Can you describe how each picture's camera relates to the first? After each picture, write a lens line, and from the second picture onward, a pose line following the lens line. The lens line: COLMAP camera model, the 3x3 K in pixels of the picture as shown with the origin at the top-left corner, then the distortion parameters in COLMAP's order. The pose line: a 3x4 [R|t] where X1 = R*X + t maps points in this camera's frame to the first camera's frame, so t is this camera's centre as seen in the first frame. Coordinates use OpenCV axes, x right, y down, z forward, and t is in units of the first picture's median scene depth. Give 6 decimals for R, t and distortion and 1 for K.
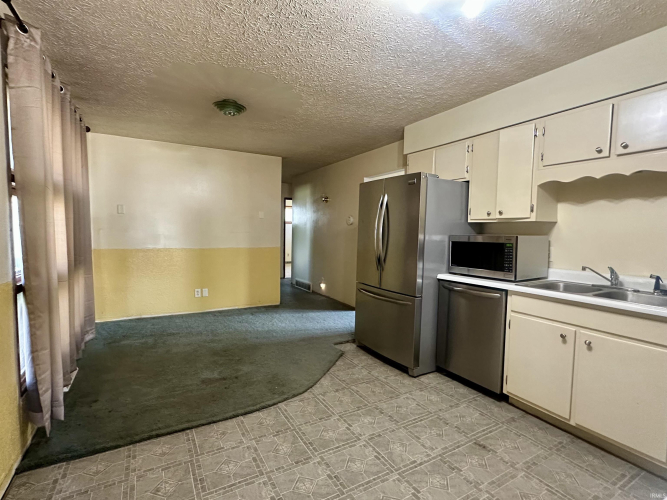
lens RADIAL K [[329.9, 0, 332.7], [0, 329.9, 250.9], [0, 0, 1]] dist [0.001294, -0.000045]
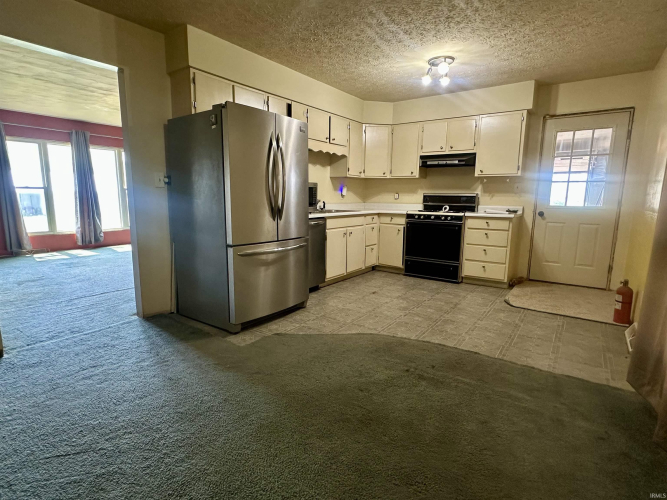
lens RADIAL K [[351.8, 0, 331.9], [0, 351.8, 250.2], [0, 0, 1]] dist [0.000617, 0.000626]
pose [[-0.417354, -0.160002, 0.894547, -1.043858], [0.039118, 0.980302, 0.193592, -0.052181], [-0.907902, 0.115789, -0.402874, 1.693337]]
